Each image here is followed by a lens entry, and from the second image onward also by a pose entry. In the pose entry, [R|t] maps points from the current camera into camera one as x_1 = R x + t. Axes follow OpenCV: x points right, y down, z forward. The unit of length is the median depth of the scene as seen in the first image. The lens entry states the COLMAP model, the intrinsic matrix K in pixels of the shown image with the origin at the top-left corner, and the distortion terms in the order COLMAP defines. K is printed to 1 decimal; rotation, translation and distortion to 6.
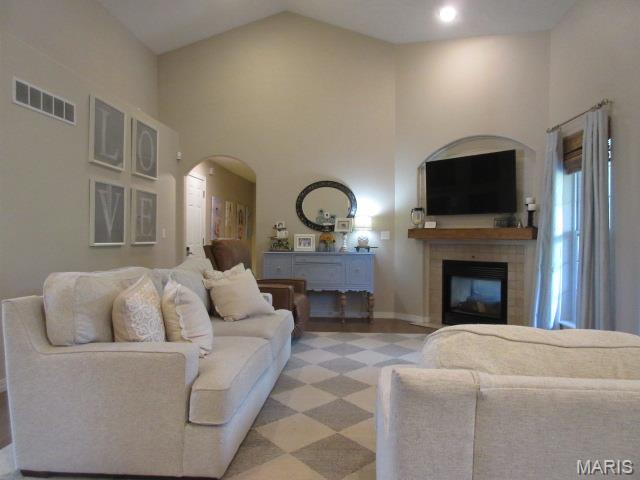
lens RADIAL K [[476.7, 0, 322.9], [0, 476.7, 240.7], [0, 0, 1]] dist [0.003263, -0.012469]
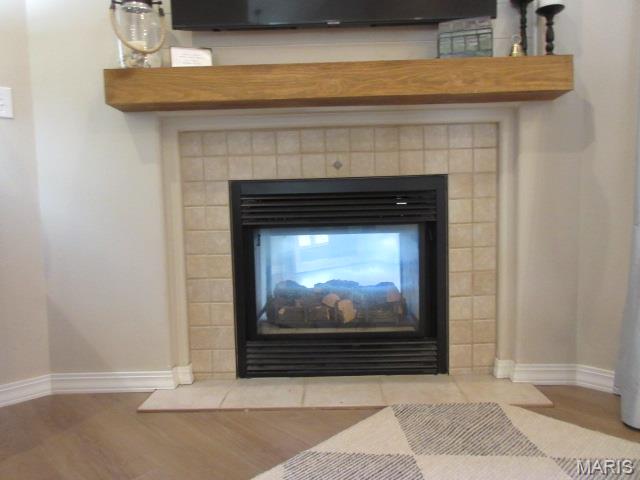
lens RADIAL K [[476.7, 0, 320.6], [0, 476.7, 239.7], [0, 0, 1]] dist [0.003263, -0.012469]
pose [[0.659092, -0.084856, 0.747259, 0.056264], [0.035728, 0.996025, 0.081593, 0.060552], [-0.751213, -0.027079, 0.659504, 0.814287]]
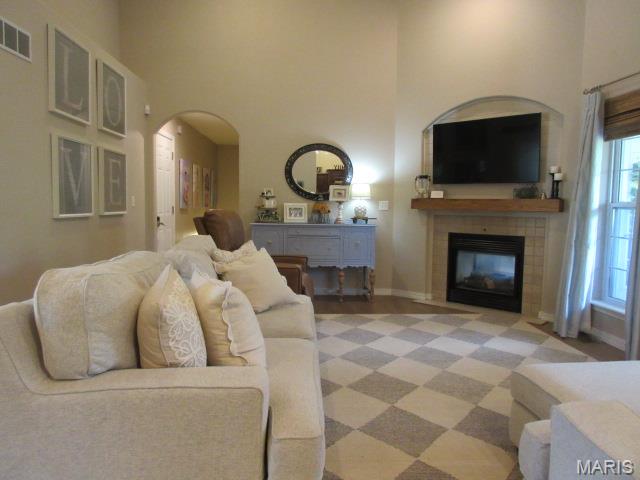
lens RADIAL K [[476.7, 0, 322.0], [0, 476.7, 241.4], [0, 0, 1]] dist [0.003263, -0.012469]
pose [[0.993567, -0.001587, 0.113237, -0.106162], [-0.006767, 0.997283, 0.073351, -0.009529], [-0.113046, -0.073646, 0.990857, 0.122911]]
